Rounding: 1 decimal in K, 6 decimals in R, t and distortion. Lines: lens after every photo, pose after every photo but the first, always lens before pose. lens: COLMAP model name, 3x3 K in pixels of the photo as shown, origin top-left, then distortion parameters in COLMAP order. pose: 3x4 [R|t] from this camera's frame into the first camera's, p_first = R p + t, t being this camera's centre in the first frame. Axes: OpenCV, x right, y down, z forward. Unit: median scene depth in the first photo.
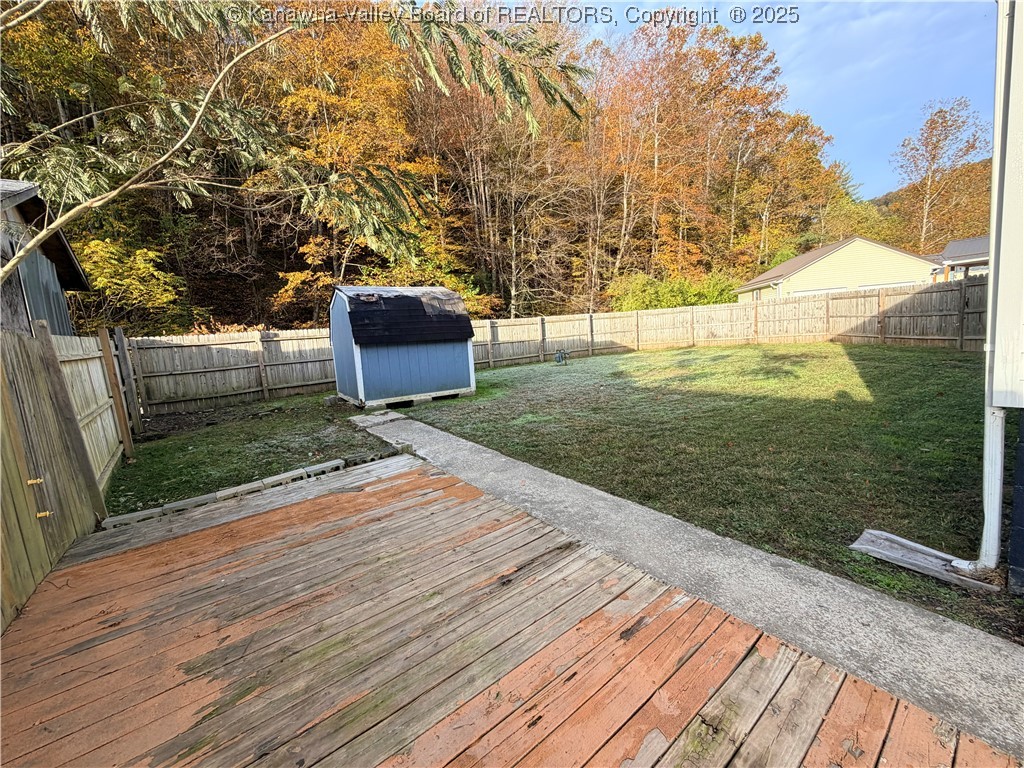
lens RADIAL K [[399.5, 0, 514.5], [0, 399.5, 388.6], [0, 0, 1]] dist [-0.000655, 0.000328]
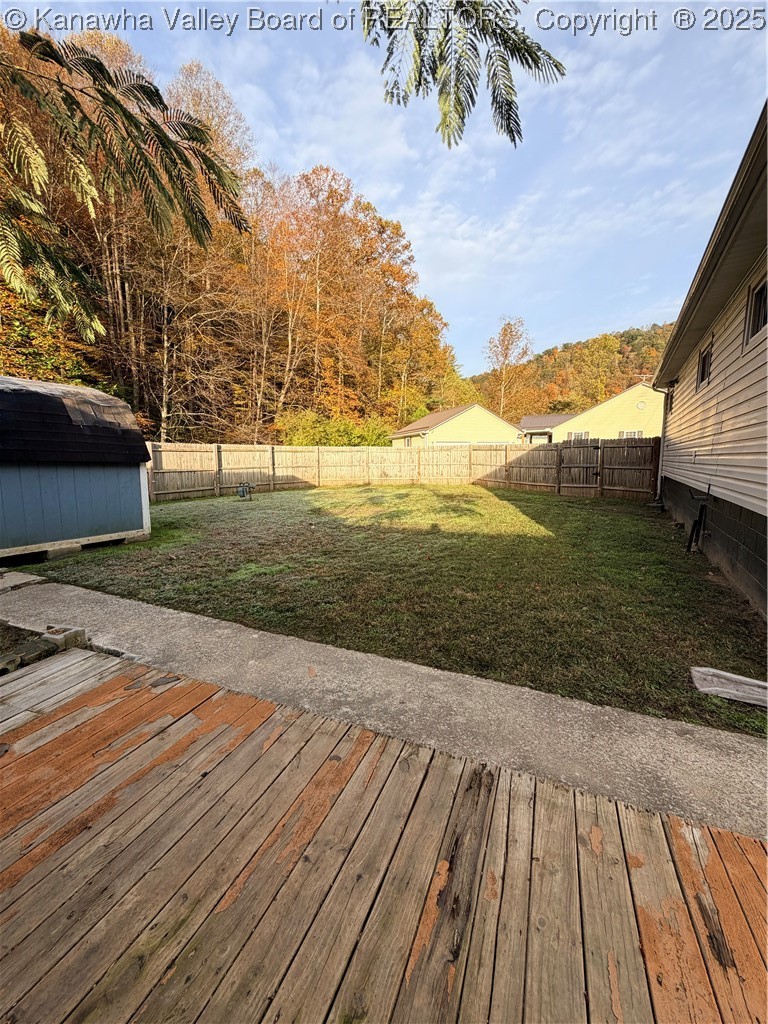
lens RADIAL K [[399.5, 0, 384.0], [0, 399.5, 512.0], [0, 0, 1]] dist [-0.000655, 0.000328]
pose [[0.867028, 0.001394, 0.498258, -0.057065], [0.013495, 0.999564, -0.026279, -0.005870], [-0.498077, 0.029509, 0.866631, 0.085363]]
